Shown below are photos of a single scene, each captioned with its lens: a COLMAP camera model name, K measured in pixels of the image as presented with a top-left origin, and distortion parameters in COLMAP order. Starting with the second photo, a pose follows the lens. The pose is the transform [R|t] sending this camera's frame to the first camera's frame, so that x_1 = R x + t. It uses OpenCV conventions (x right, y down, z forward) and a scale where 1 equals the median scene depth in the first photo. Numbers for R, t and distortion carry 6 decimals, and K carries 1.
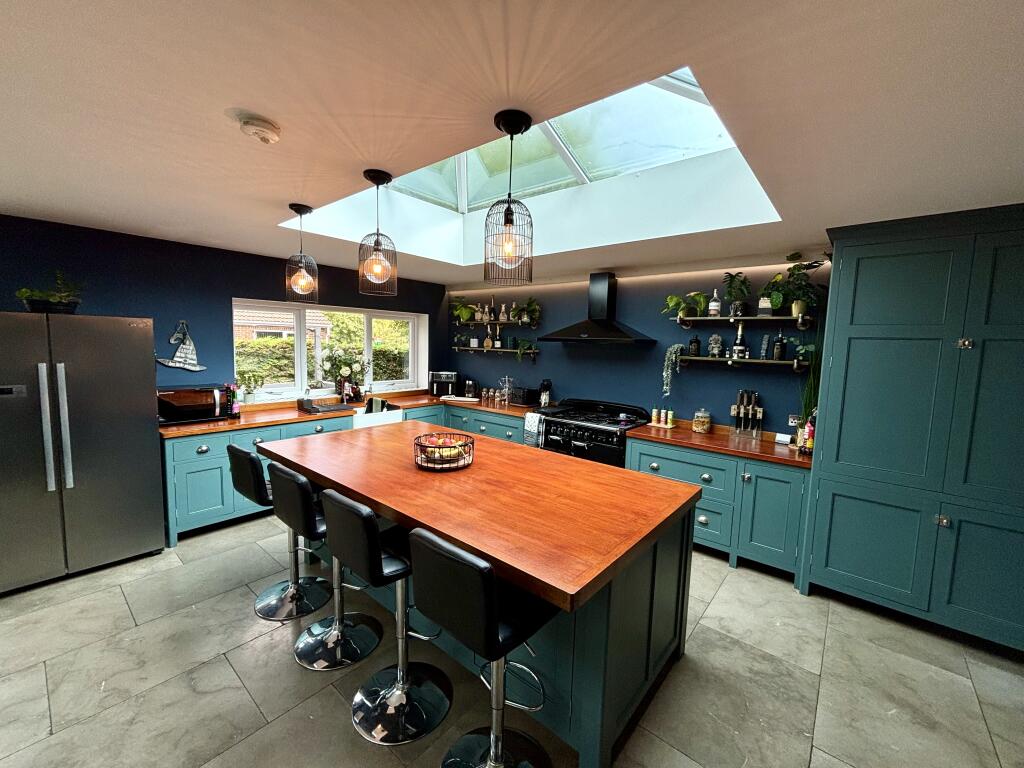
lens RADIAL K [[414.7, 0, 505.1], [0, 414.7, 382.1], [0, 0, 1]] dist [0.002235, -0.001458]
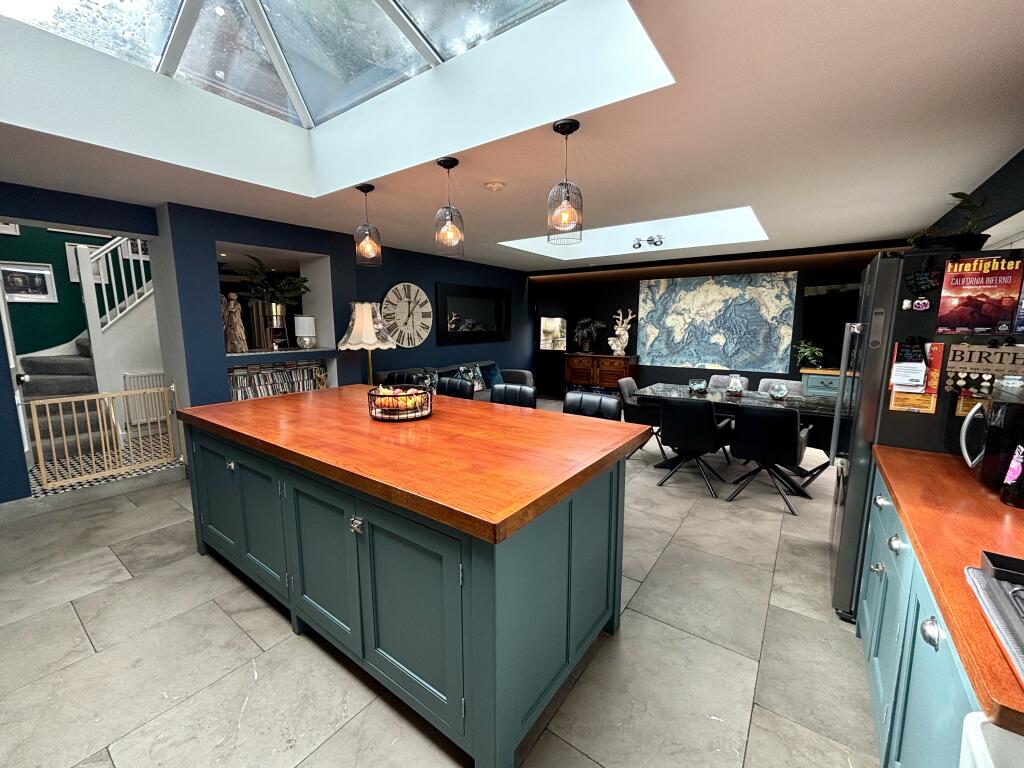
lens RADIAL K [[414.7, 0, 515.0], [0, 414.7, 390.4], [0, 0, 1]] dist [0.002235, -0.001458]
pose [[-0.996048, -0.012399, -0.087942, -0.219573], [-0.034452, 0.966608, 0.253931, -0.073575], [0.081857, 0.255958, -0.963216, 1.293424]]
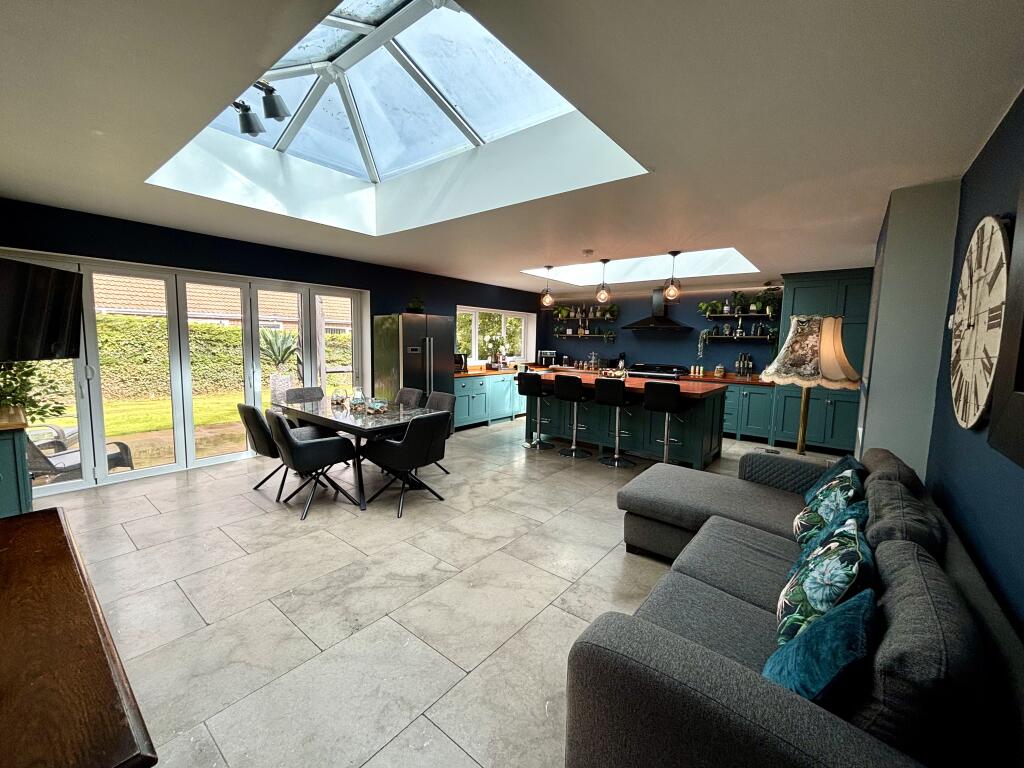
lens RADIAL K [[414.7, 0, 502.4], [0, 414.7, 379.5], [0, 0, 1]] dist [0.002235, -0.001458]
pose [[0.999882, -0.007135, 0.013609, -0.516334], [0.007158, 0.999973, -0.001612, 0.128087], [-0.013597, 0.001709, 0.999906, -0.830083]]
